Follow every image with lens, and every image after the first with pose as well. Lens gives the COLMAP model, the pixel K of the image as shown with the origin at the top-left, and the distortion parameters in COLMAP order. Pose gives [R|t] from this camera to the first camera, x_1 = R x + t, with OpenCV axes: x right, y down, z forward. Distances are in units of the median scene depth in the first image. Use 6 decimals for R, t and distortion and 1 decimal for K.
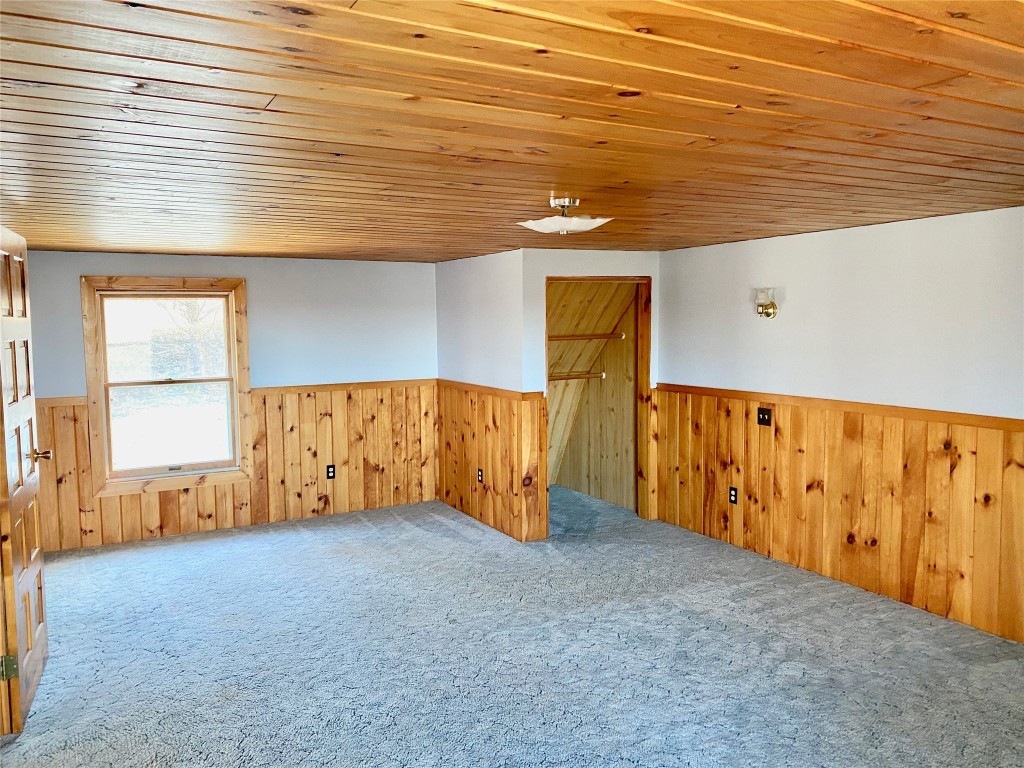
lens RADIAL K [[790.9, 0, 512.0], [0, 790.9, 384.0], [0, 0, 1]] dist [0.152205, -0.196483]
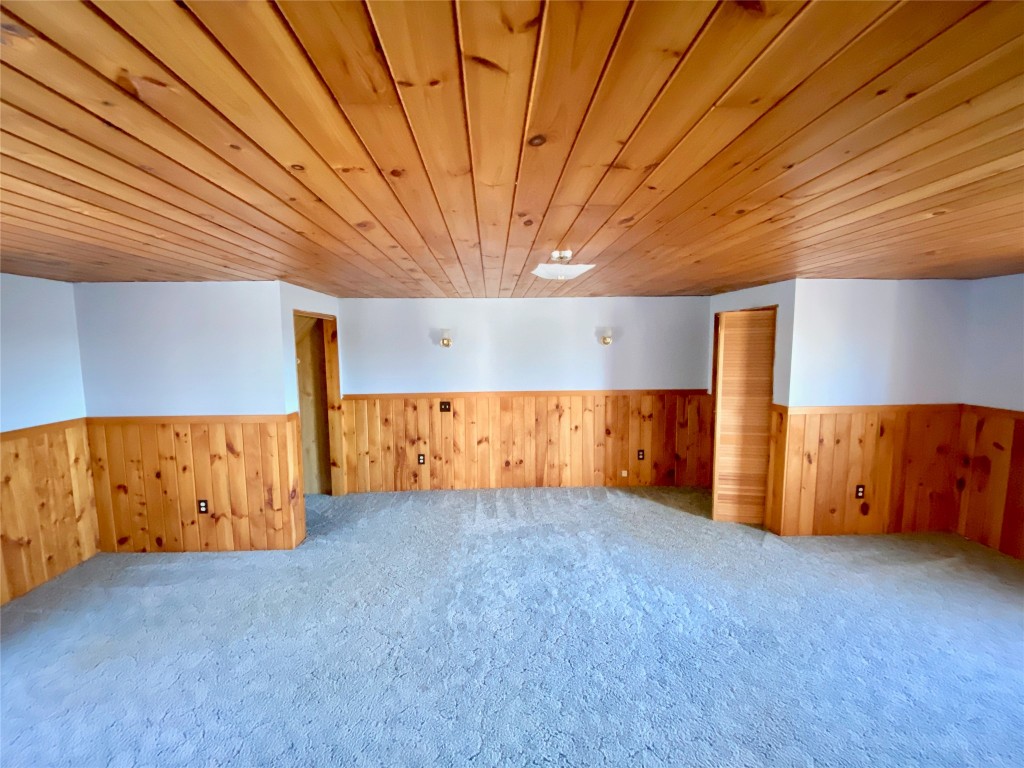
lens RADIAL K [[414.3, 0, 506.6], [0, 414.3, 385.8], [0, 0, 1]] dist [0.043295, -0.031222]
pose [[0.447395, -0.083275, 0.890451, -0.362568], [0.080987, 0.995337, 0.052393, -0.034357], [-0.890662, 0.048675, 0.452053, 0.470473]]
